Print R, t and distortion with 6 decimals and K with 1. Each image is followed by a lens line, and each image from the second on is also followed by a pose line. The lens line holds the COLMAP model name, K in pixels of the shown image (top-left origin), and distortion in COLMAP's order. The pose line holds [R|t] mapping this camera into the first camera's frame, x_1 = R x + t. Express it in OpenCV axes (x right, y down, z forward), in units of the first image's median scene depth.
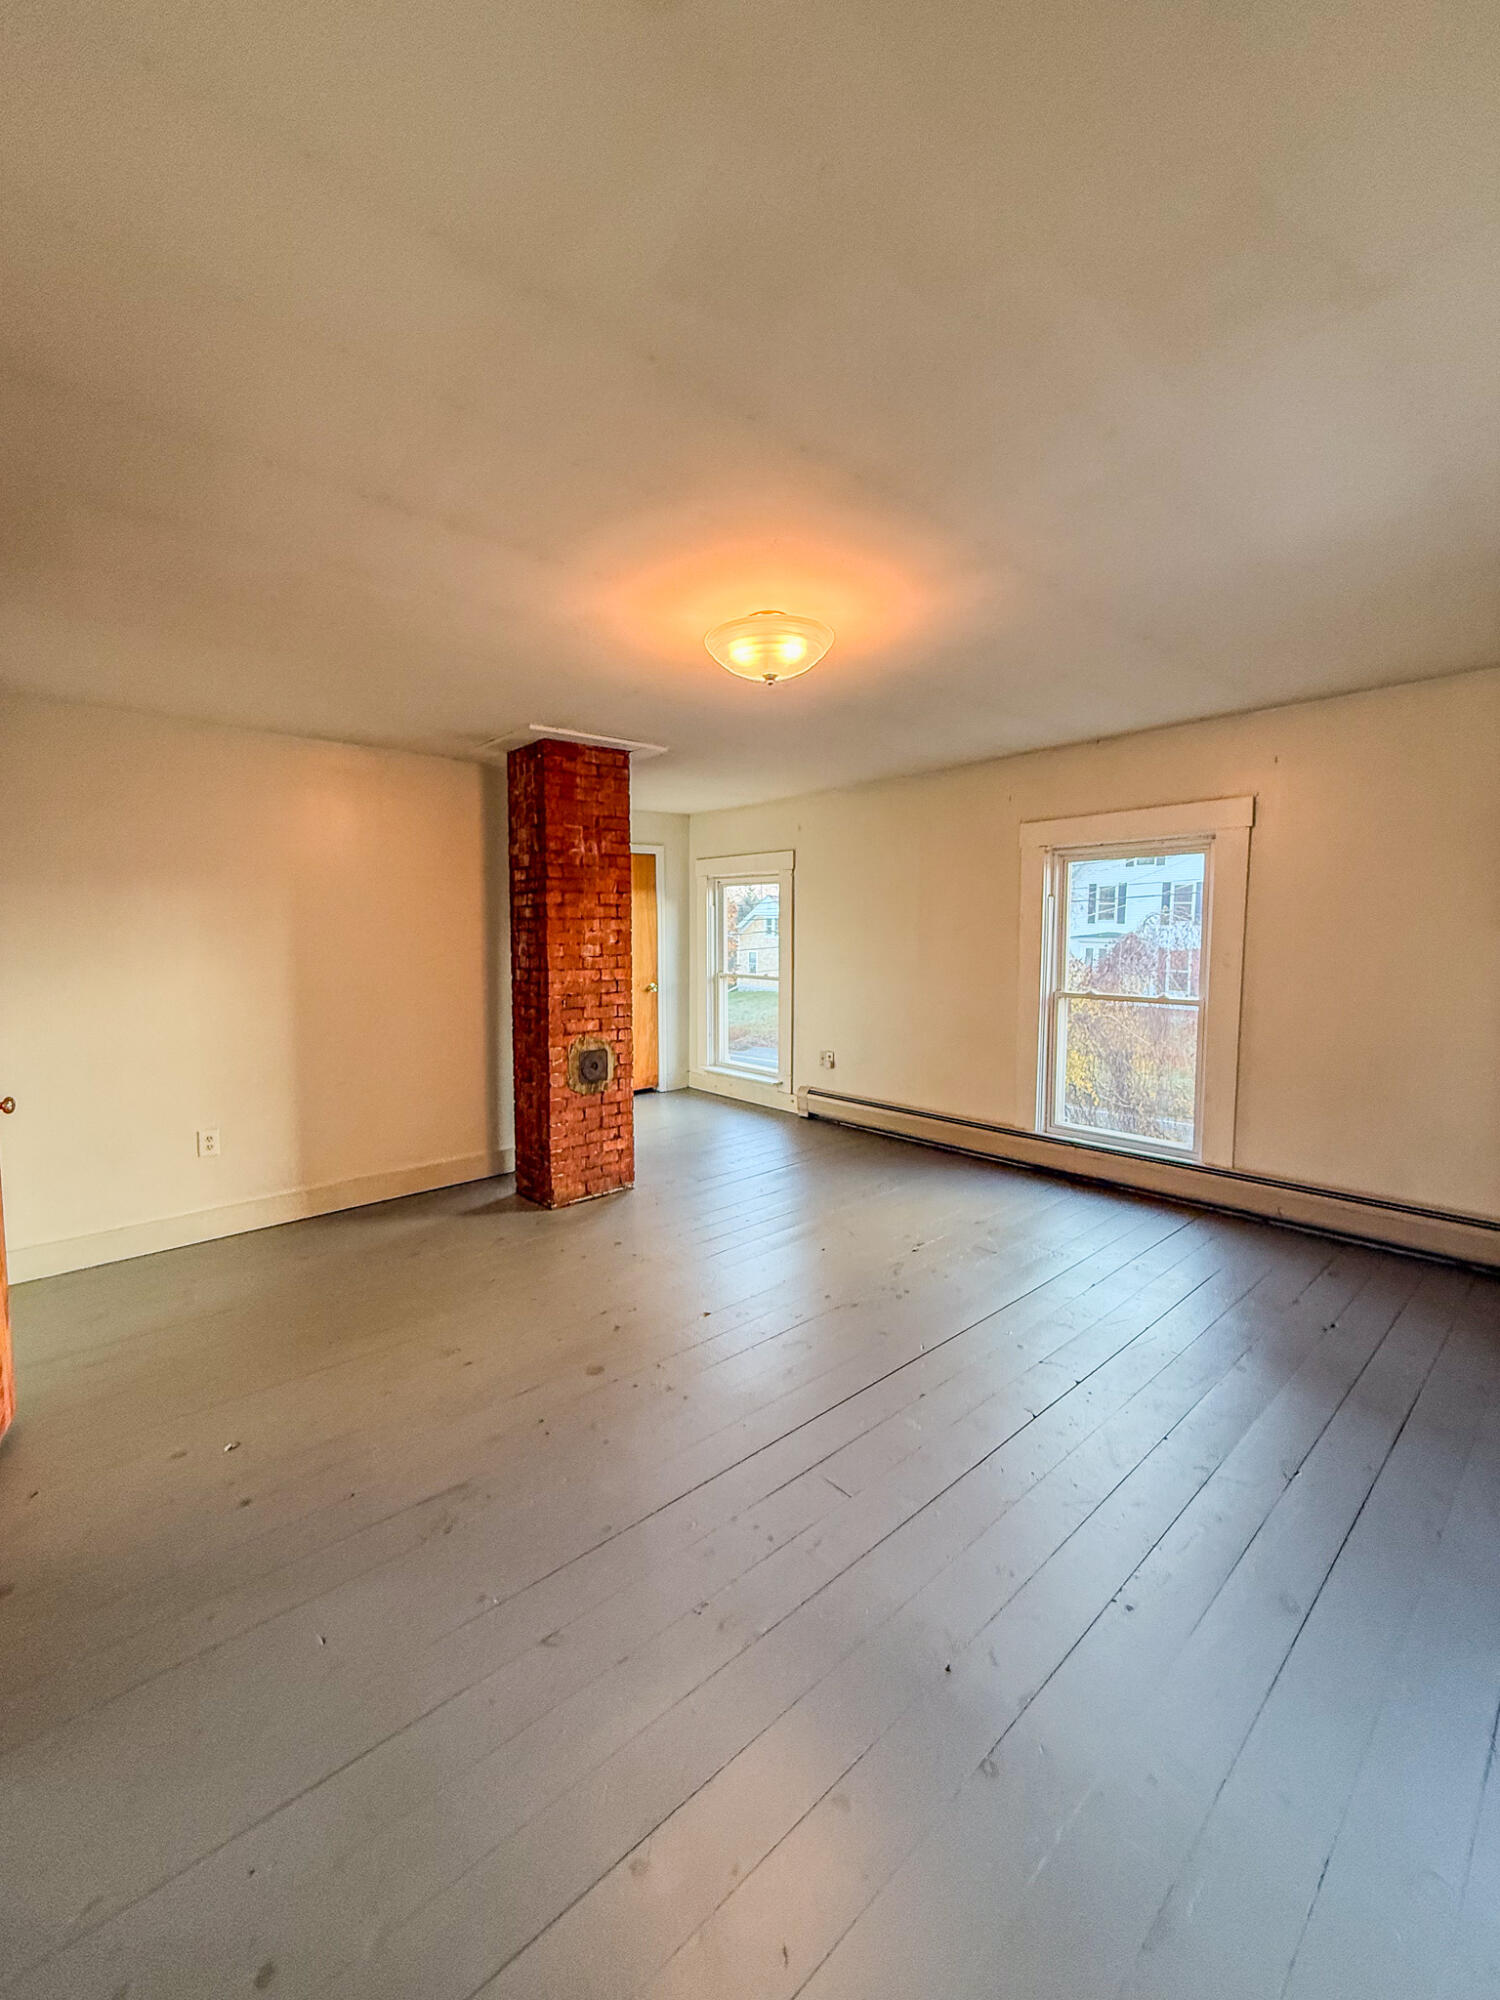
lens RADIAL K [[797.6, 0, 754.7], [0, 797.6, 997.3], [0, 0, 1]] dist [-0.001792, -0.000048]
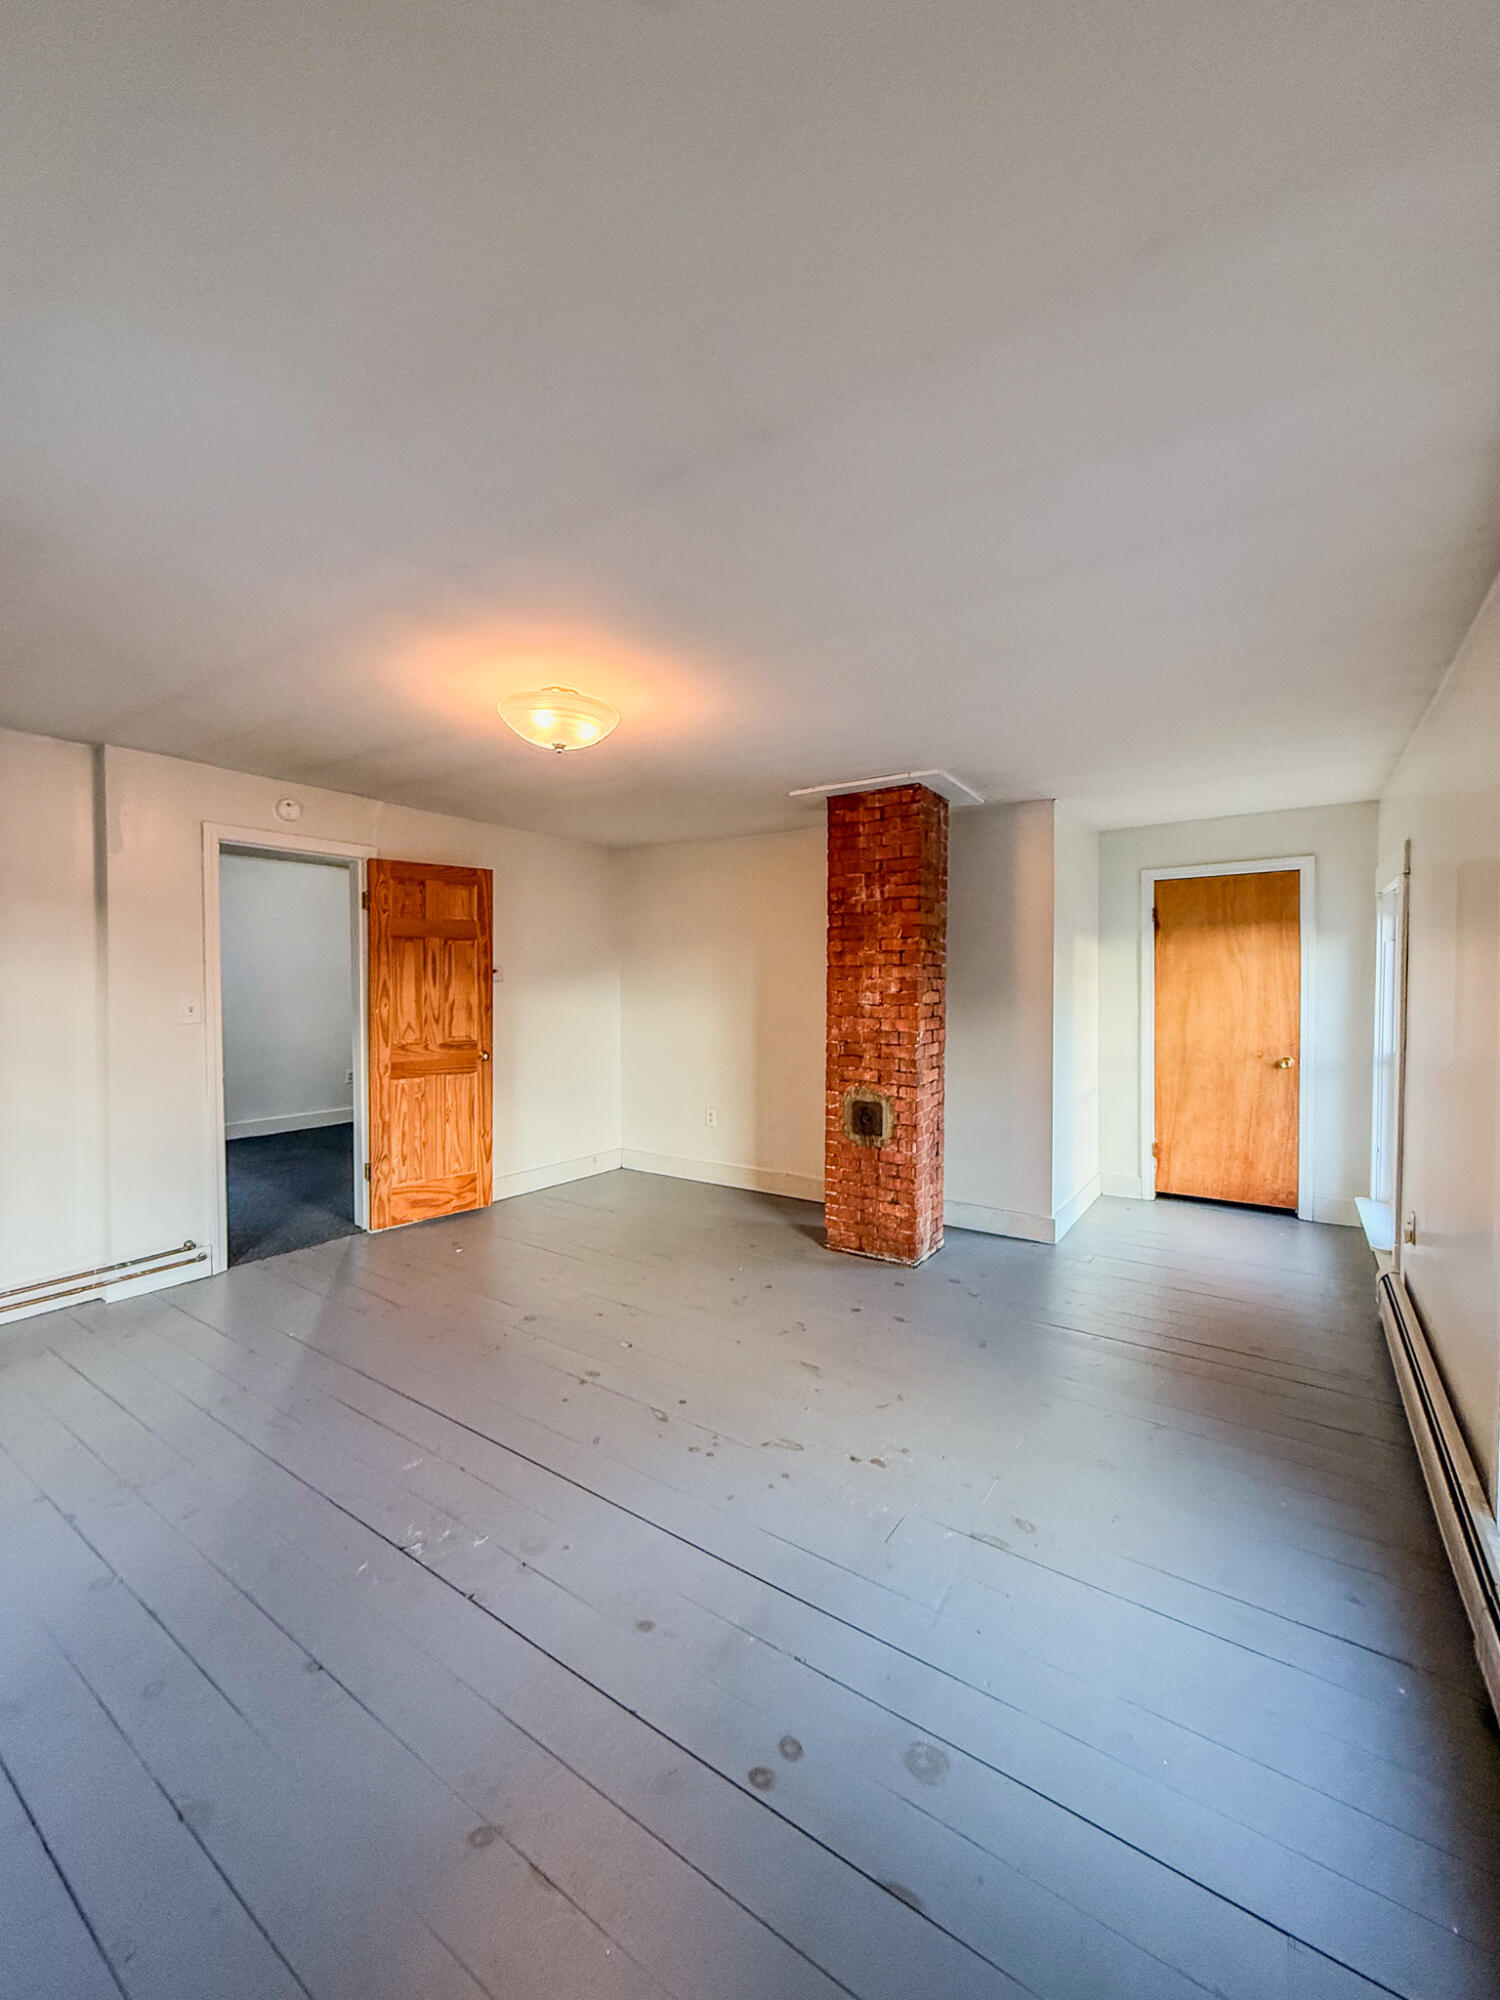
lens RADIAL K [[797.6, 0, 747.1], [0, 797.6, 997.4], [0, 0, 1]] dist [-0.001792, -0.000048]
pose [[0.243358, 0.032280, -0.969399, 0.694917], [-0.087416, 0.996109, 0.011224, -0.057589], [0.965989, 0.082010, 0.245232, 0.611827]]
